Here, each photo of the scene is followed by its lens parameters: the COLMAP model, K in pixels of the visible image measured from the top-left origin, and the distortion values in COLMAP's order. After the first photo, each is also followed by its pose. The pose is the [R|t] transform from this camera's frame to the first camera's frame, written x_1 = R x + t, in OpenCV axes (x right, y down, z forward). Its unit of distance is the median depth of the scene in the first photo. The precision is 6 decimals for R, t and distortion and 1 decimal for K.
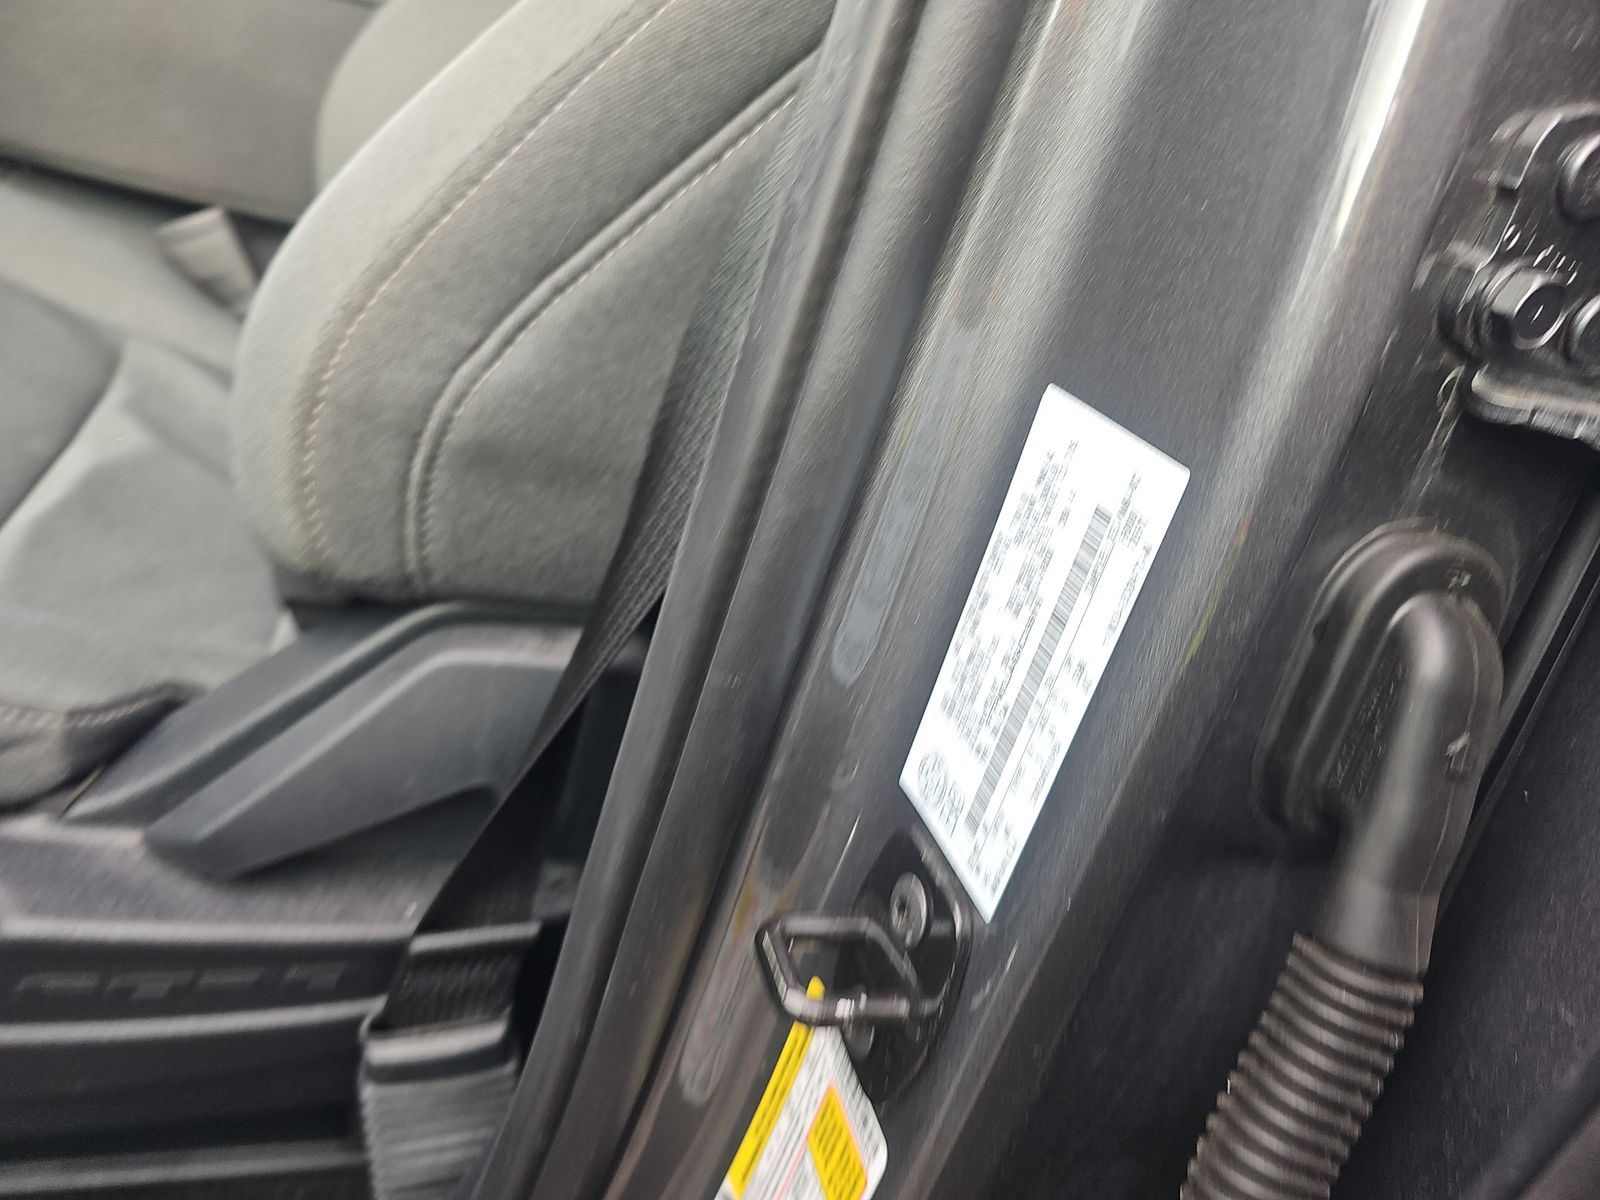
lens RADIAL K [[1068.5, 0, 784.7], [0, 1068.5, 605.5], [0, 0, 1]] dist [0.027102, -0.020398]
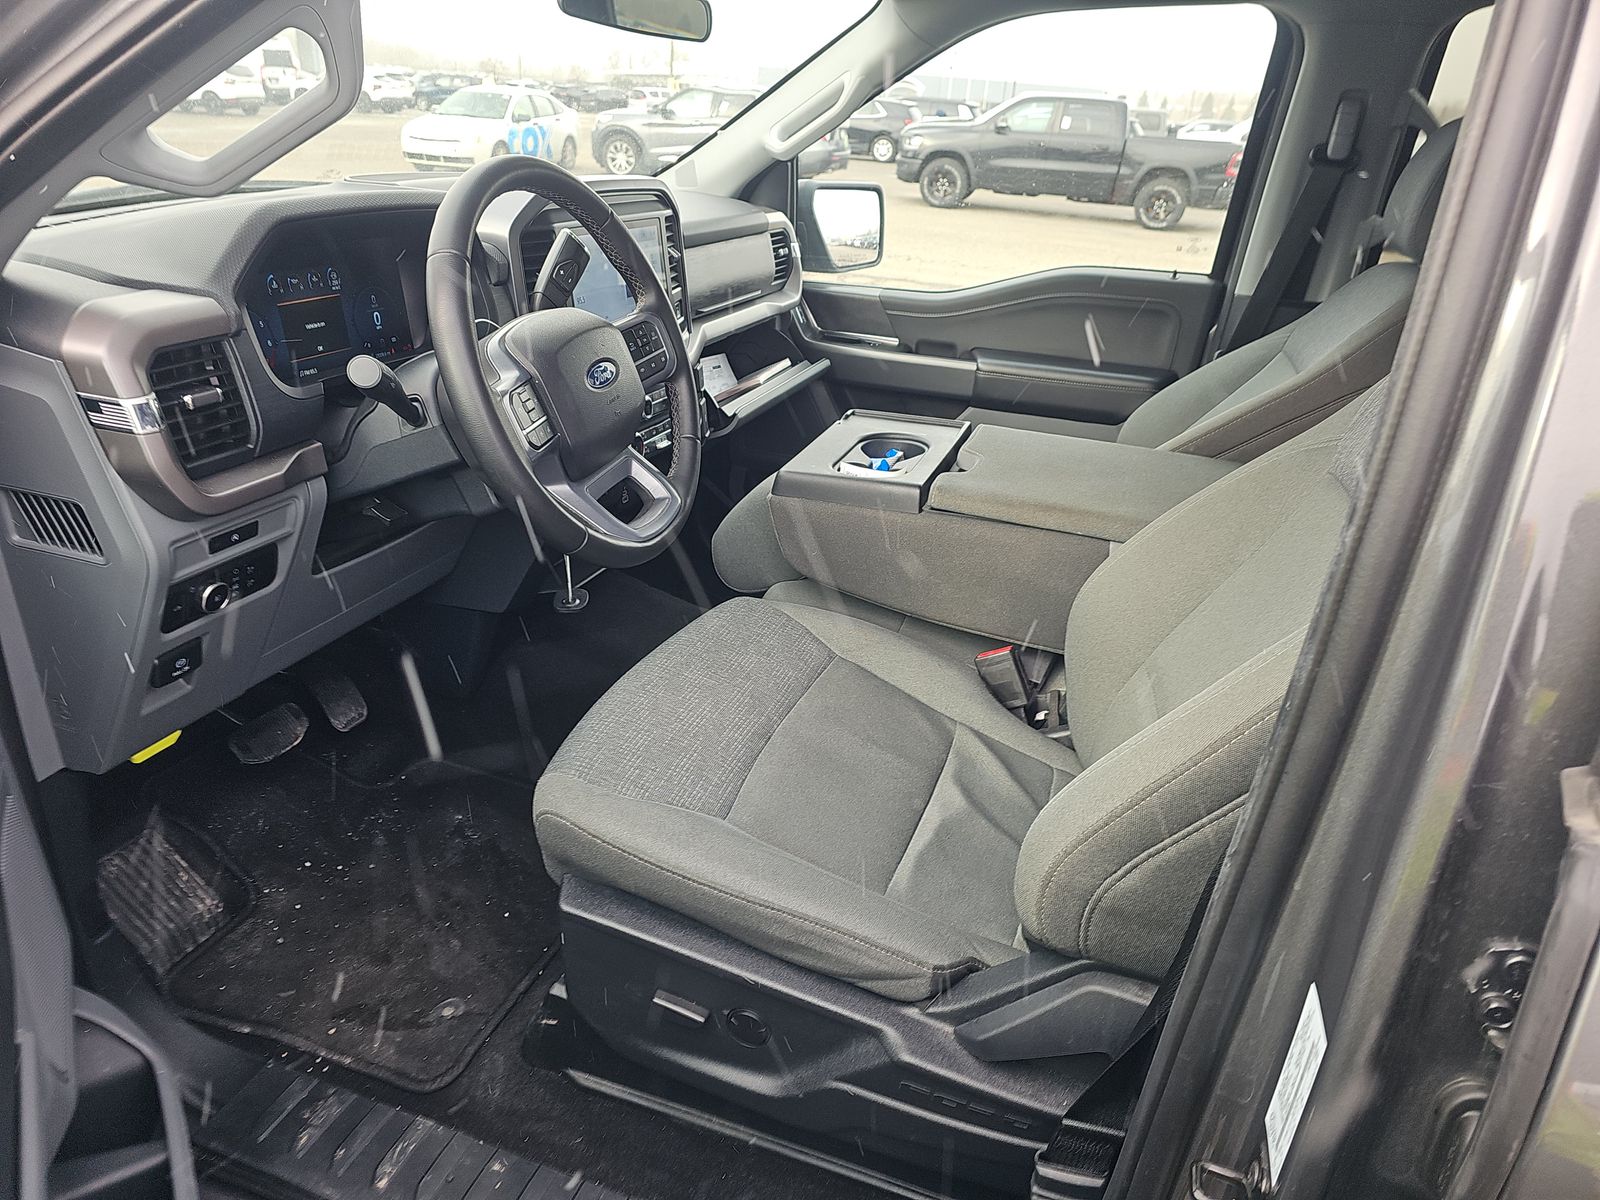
lens RADIAL K [[1068.5, 0, 801.3], [0, 1068.5, 603.8], [0, 0, 1]] dist [0.027102, -0.020398]
pose [[0.808080, 0.050215, -0.586929, 0.425337], [-0.141295, 0.983796, -0.110365, -0.377895], [0.571876, 0.172114, 0.802081, -1.161946]]
